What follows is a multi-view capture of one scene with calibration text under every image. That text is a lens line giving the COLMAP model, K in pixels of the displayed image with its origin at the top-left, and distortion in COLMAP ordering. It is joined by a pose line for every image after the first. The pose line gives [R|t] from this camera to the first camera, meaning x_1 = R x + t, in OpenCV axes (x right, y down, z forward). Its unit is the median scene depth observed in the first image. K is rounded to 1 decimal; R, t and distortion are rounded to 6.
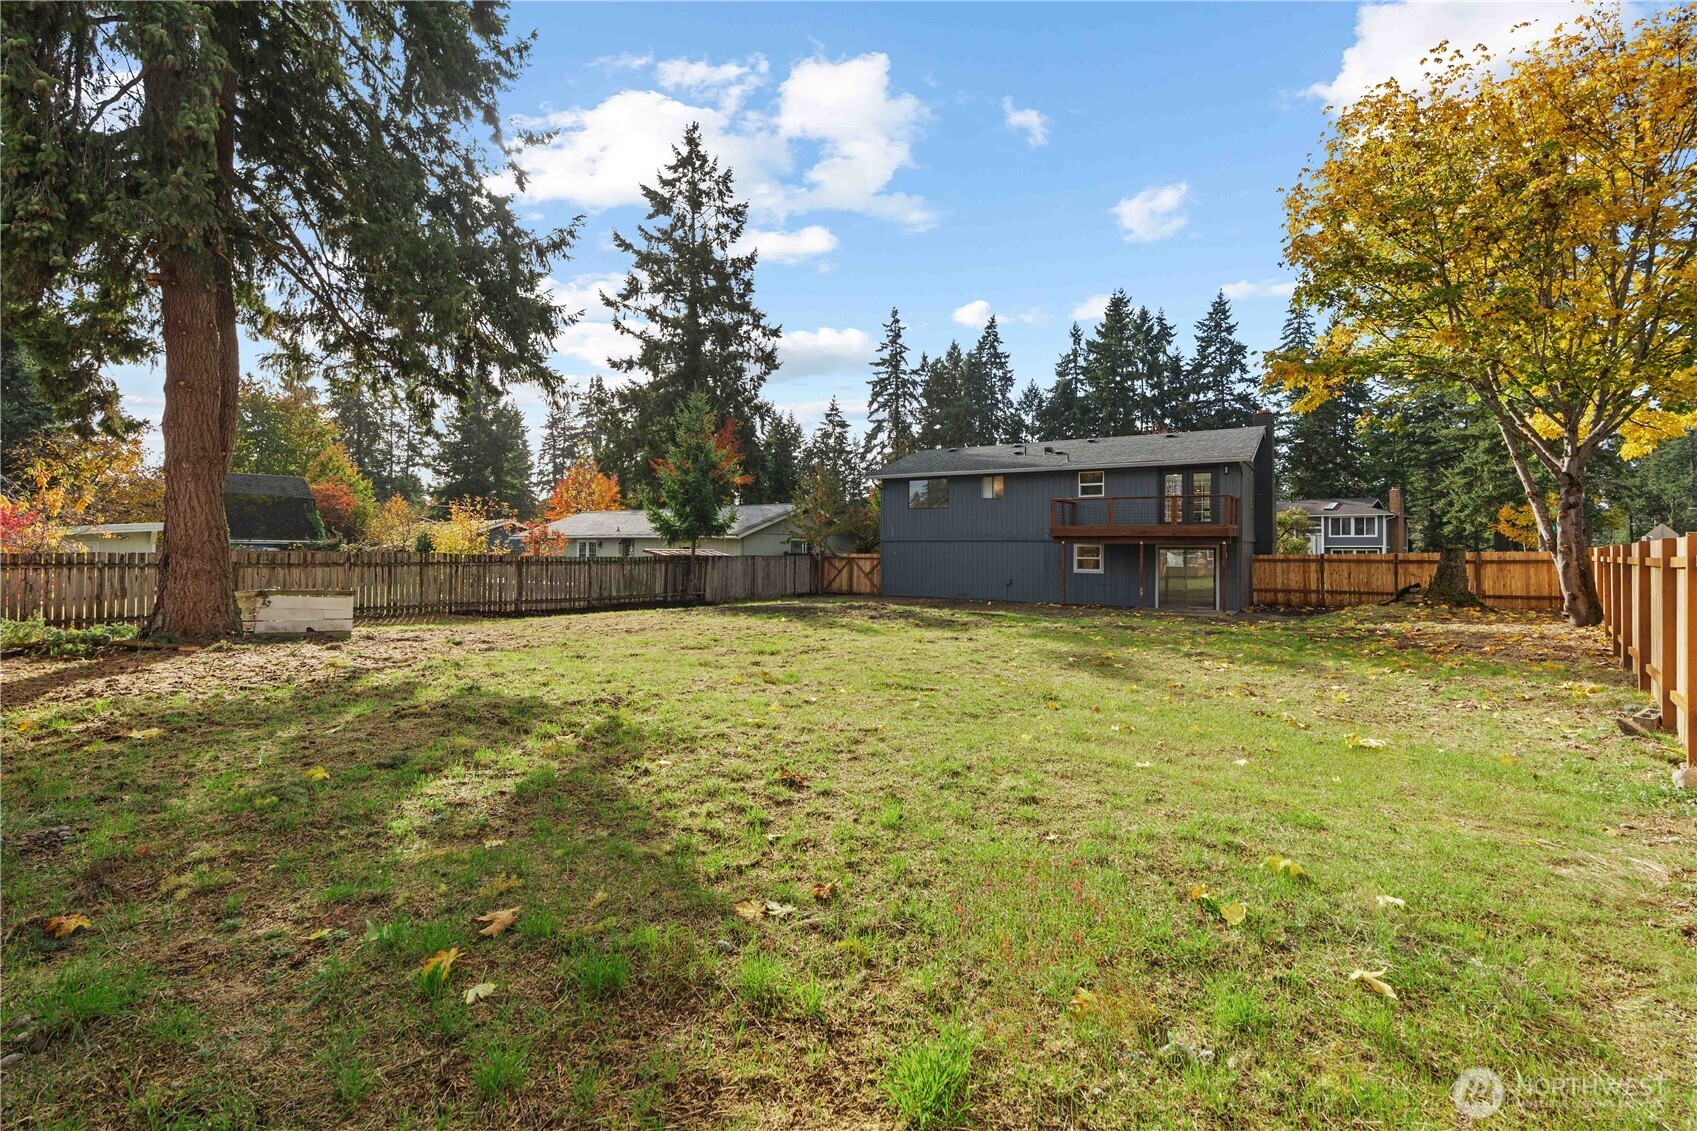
lens RADIAL K [[769.4, 0, 847.0], [0, 769.4, 554.4], [0, 0, 1]] dist [-0.010318, 0.004047]
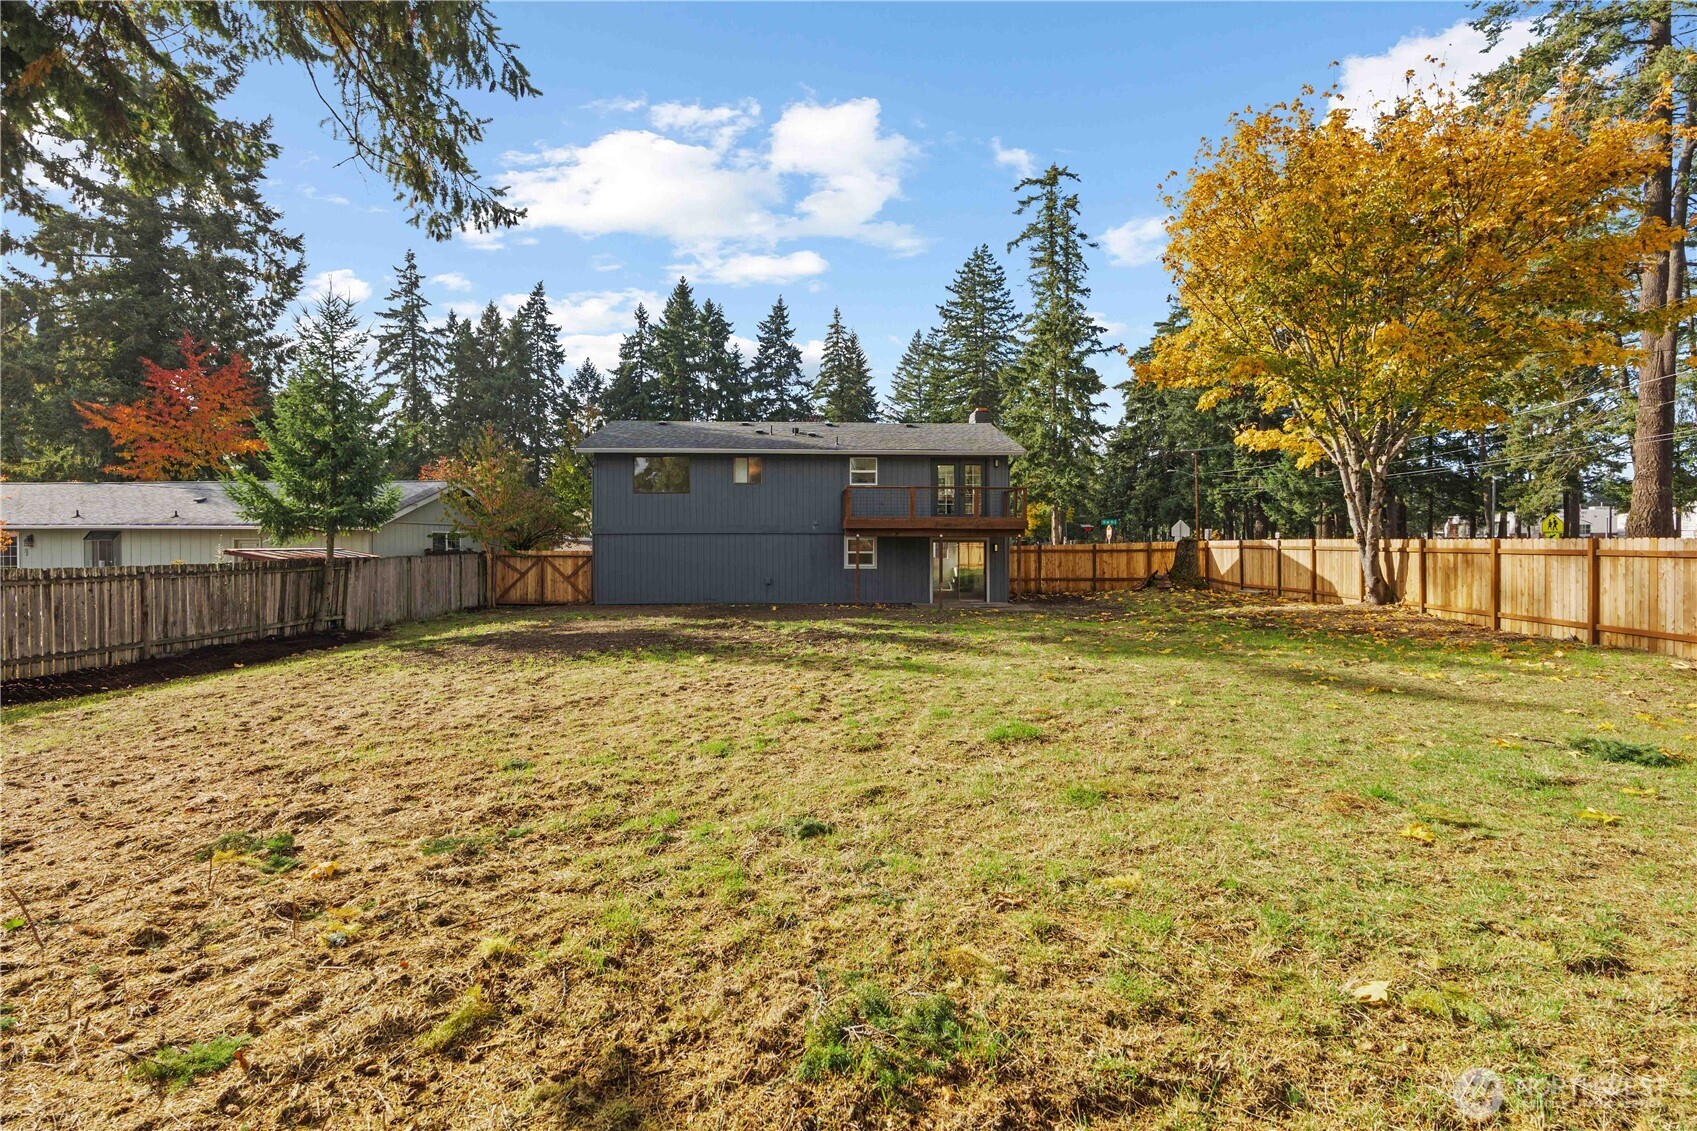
lens RADIAL K [[769.4, 0, 847.0], [0, 769.4, 554.4], [0, 0, 1]] dist [-0.010318, 0.004047]
pose [[0.811085, -0.017944, 0.584654, -0.067297], [0.010386, 0.999814, 0.016279, -0.002235], [-0.584837, -0.007131, 0.811120, 0.076951]]
